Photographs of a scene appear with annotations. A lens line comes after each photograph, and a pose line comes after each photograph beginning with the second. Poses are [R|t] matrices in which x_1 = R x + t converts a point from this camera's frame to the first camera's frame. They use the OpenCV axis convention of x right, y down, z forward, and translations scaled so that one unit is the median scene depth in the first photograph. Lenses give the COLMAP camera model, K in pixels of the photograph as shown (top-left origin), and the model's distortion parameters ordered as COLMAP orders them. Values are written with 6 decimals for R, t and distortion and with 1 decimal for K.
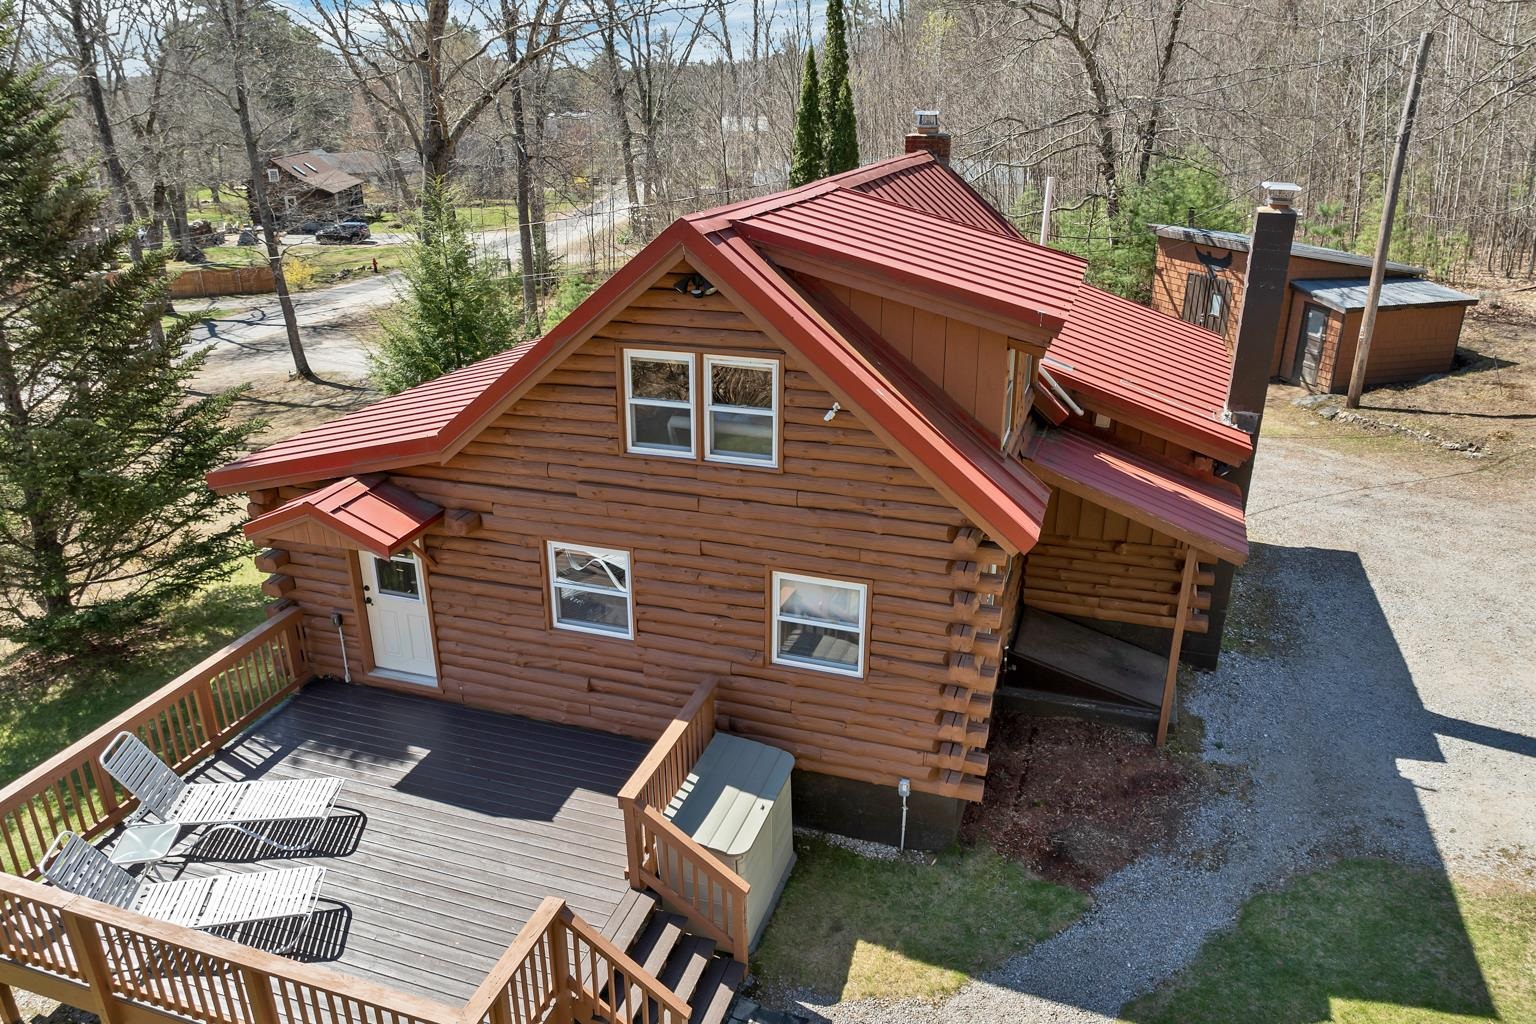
lens RADIAL K [[1095.6, 0, 769.7], [0, 1095.6, 538.4], [0, 0, 1]] dist [-0.038152, 0.005324]
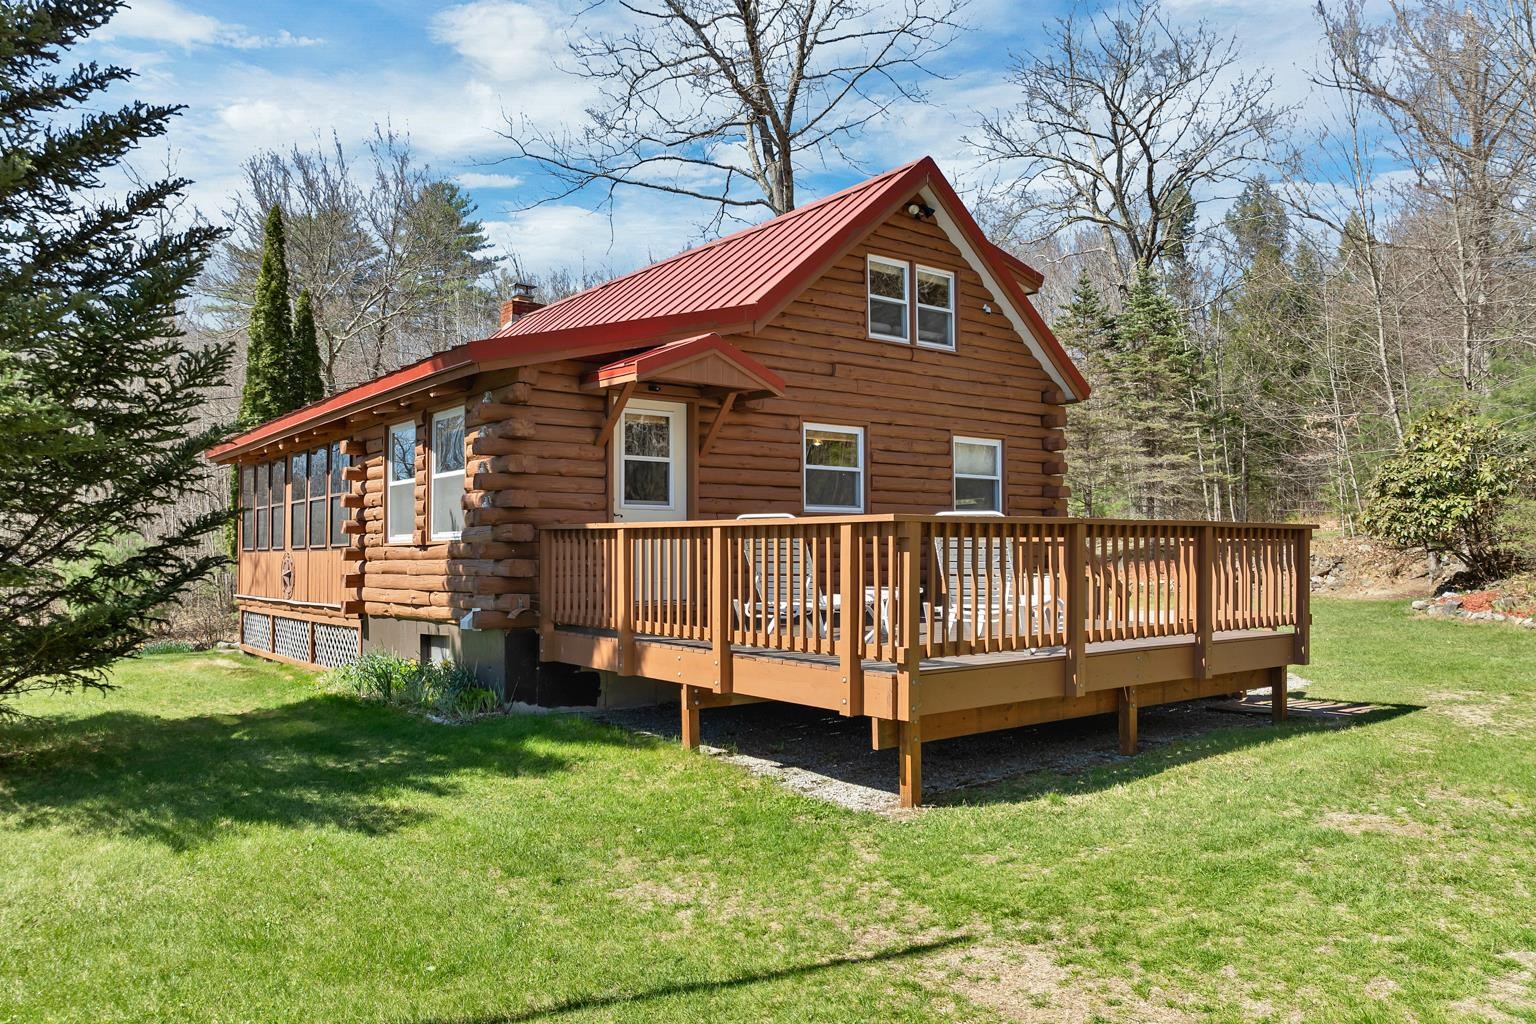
lens RADIAL K [[1095.6, 0, 769.7], [0, 1095.6, 538.4], [0, 0, 1]] dist [-0.038152, 0.005324]
pose [[0.554917, 0.012113, 0.831818, -1.157790], [0.326919, 0.916276, -0.231435, 0.358992], [-0.764978, 0.400364, 0.504497, 0.539856]]
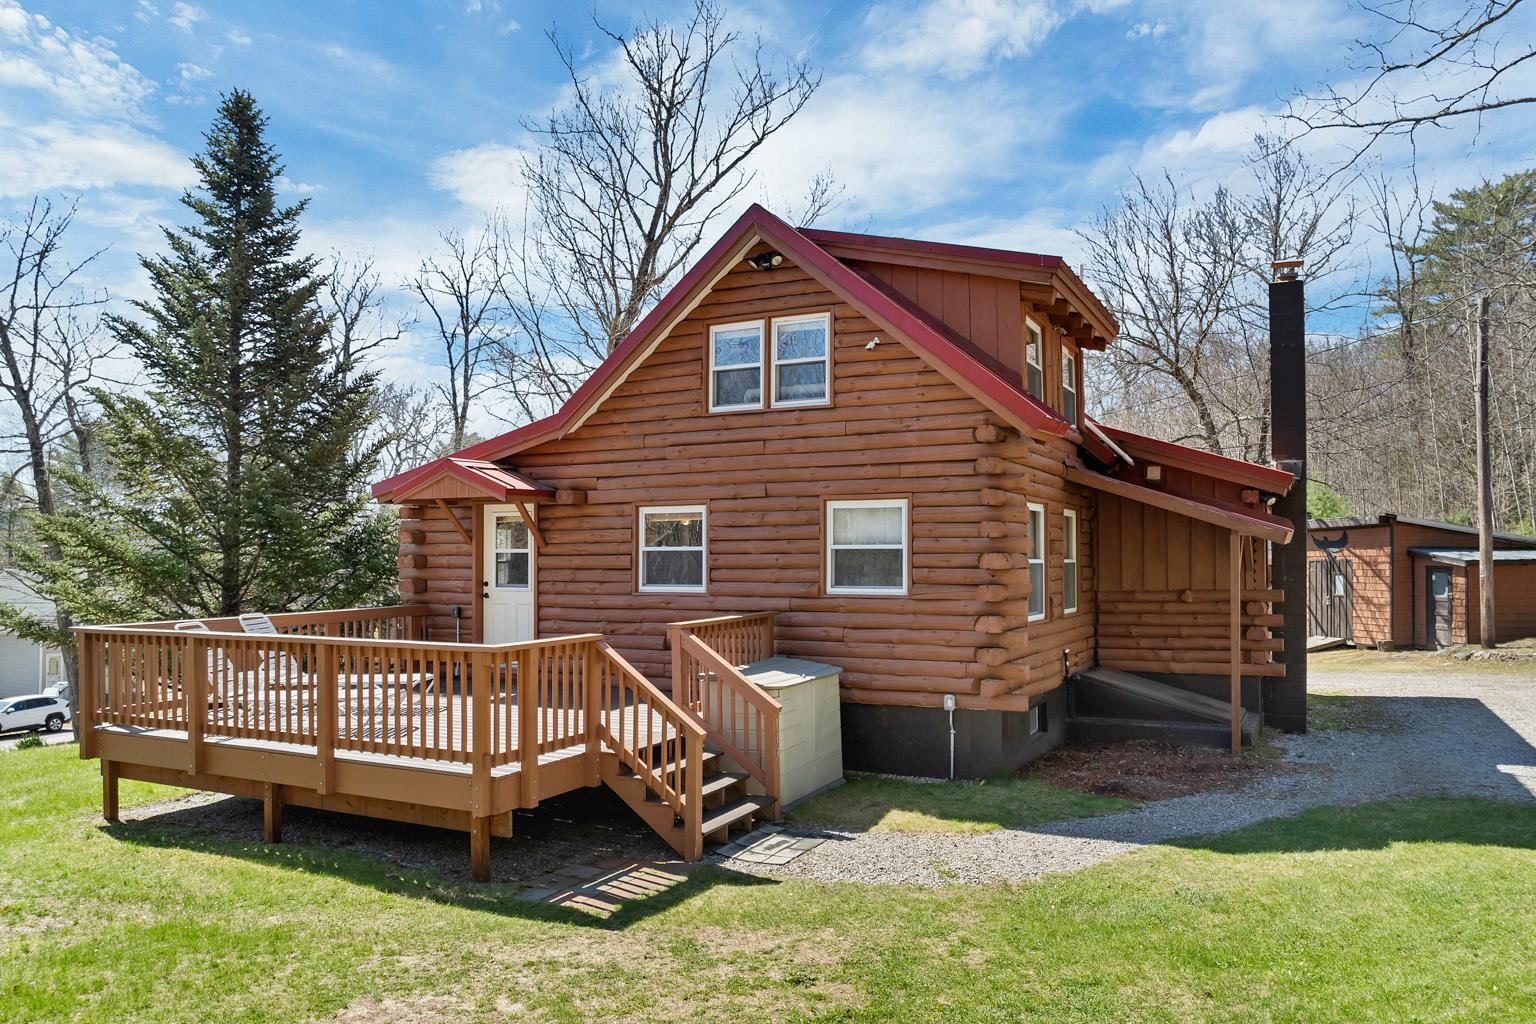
lens RADIAL K [[1095.6, 0, 769.7], [0, 1095.6, 538.4], [0, 0, 1]] dist [-0.038152, 0.005324]
pose [[0.988591, -0.005949, -0.150507, 0.110784], [-0.054674, 0.916897, -0.395362, 0.498199], [0.140352, 0.399080, 0.906111, -0.018753]]
